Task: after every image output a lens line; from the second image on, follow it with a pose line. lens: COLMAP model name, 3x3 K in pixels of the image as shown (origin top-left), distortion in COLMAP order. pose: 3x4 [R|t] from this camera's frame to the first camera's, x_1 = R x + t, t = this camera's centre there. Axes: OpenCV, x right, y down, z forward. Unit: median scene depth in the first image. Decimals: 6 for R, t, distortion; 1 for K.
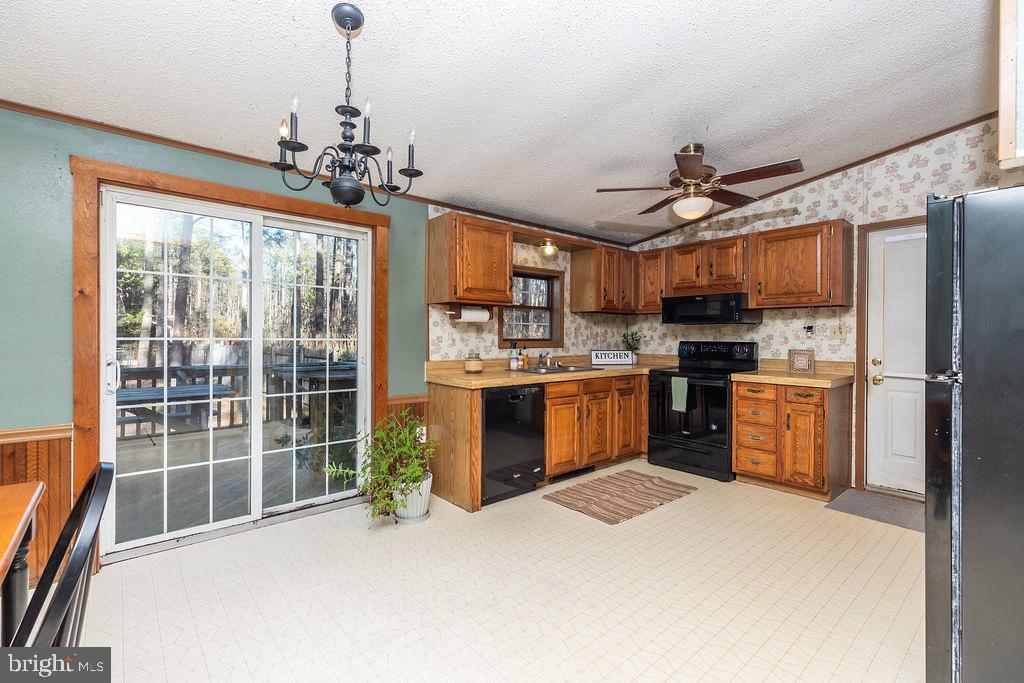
lens RADIAL K [[454.7, 0, 507.1], [0, 454.7, 339.7], [0, 0, 1]] dist [0.002834, 0.000098]
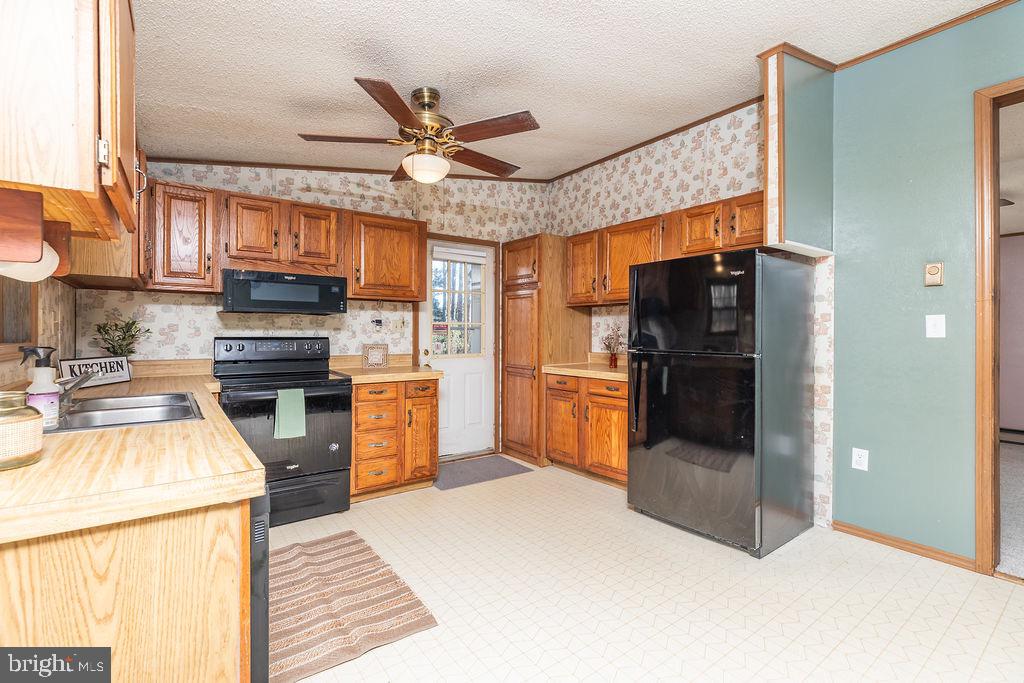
lens RADIAL K [[463.0, 0, 511.7], [0, 463.0, 334.4], [0, 0, 1]] dist [0.003387, 0.000525]
pose [[0.058390, -0.008631, 0.998257, -0.323498], [0.003029, 0.999960, 0.008469, -0.005963], [-0.998289, 0.002529, 0.058414, 0.666456]]
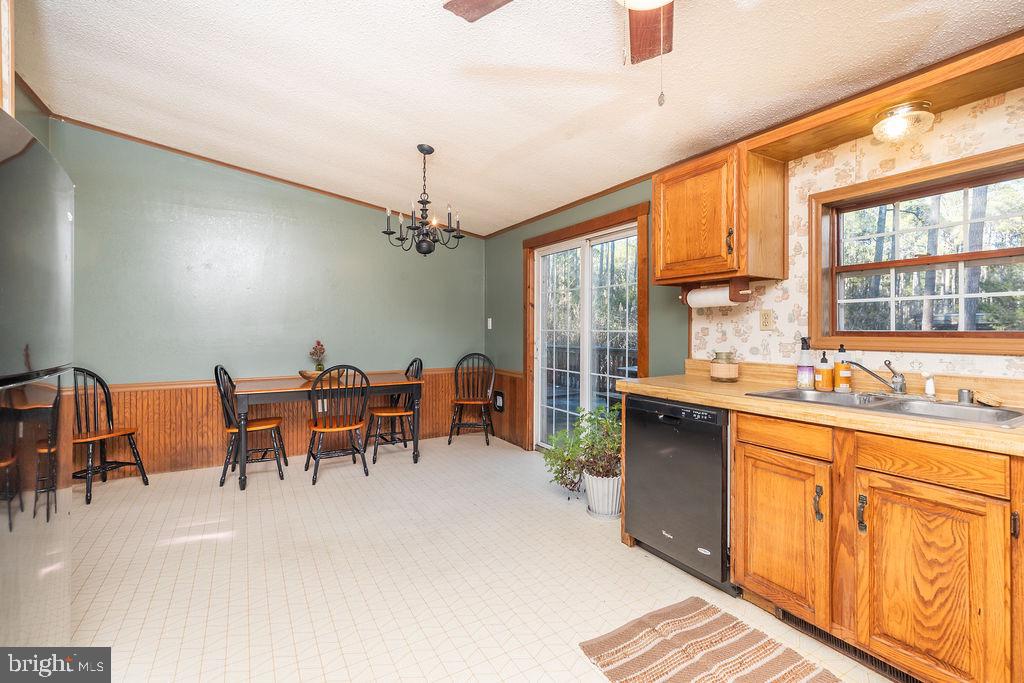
lens RADIAL K [[460.0, 0, 512.7], [0, 460.0, 328.6], [0, 0, 1]] dist [0.000648, -0.000126]
pose [[-0.178134, -0.005158, -0.983993, 0.648527], [-0.006441, 0.999971, -0.004076, -0.000459], [0.983985, 0.005612, -0.178163, 0.793165]]
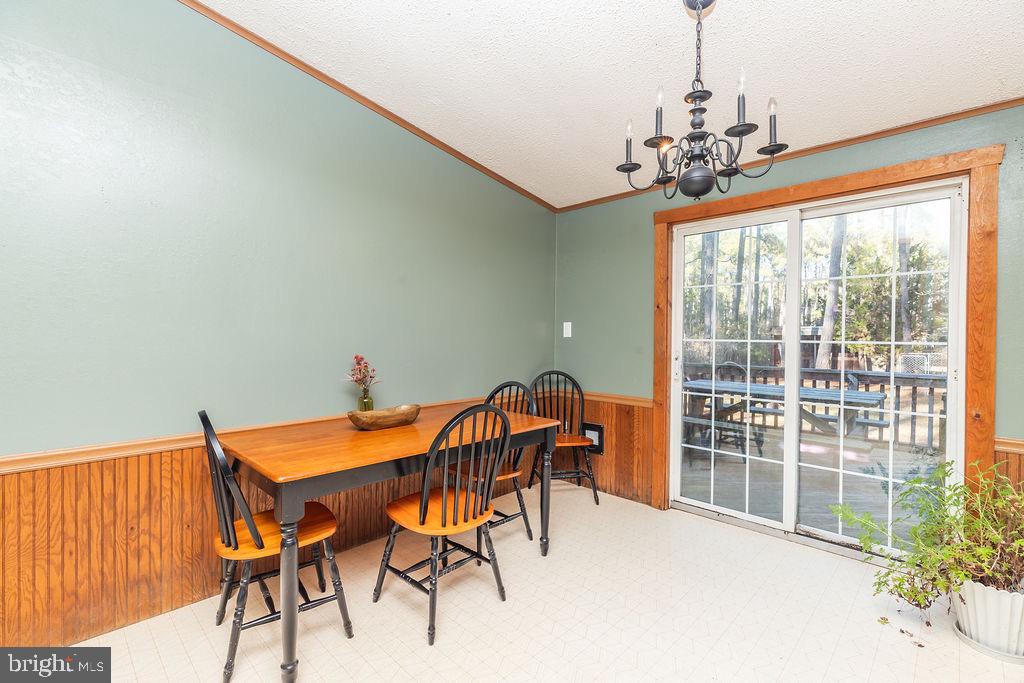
lens RADIAL K [[453.0, 0, 512.0], [0, 453.0, 341.5], [0, 0, 1]] dist [0.001760, 0.000445]
pose [[0.088559, 0.005634, -0.996055, 0.261575], [-0.013287, 0.999902, 0.004475, 0.001809], [0.995982, 0.012838, 0.088625, 0.257629]]
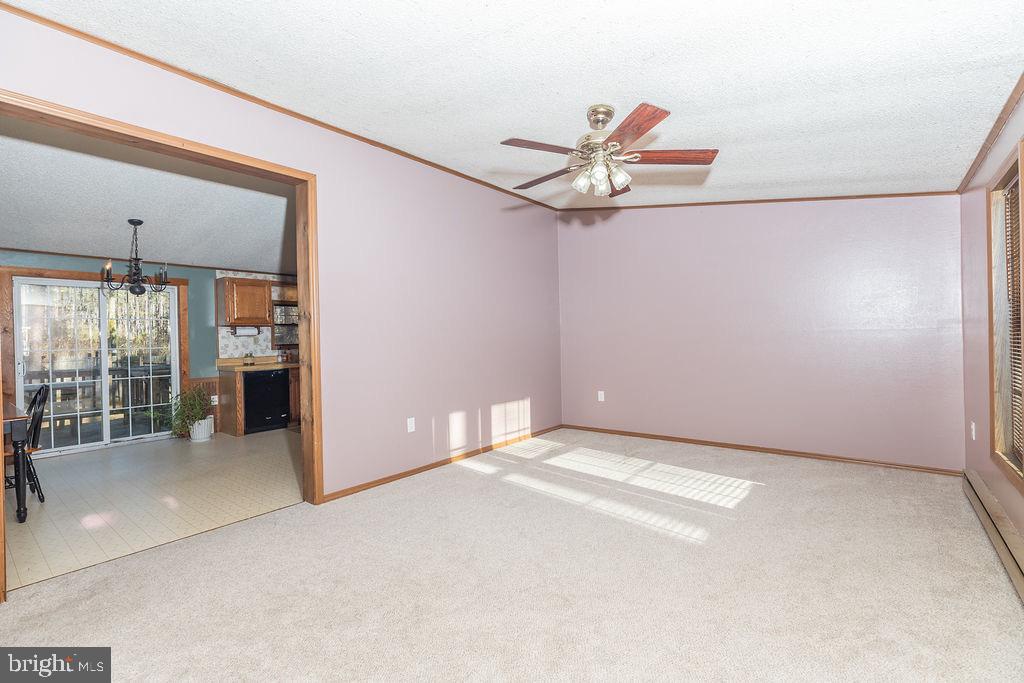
lens RADIAL K [[454.7, 0, 507.1], [0, 454.7, 339.7], [0, 0, 1]] dist [0.002834, 0.000098]
pose [[0.983047, -0.029607, 0.180948, 0.583078], [0.030221, 0.999543, -0.000637, 0.008528], [-0.180846, 0.006095, 0.983493, -0.903544]]
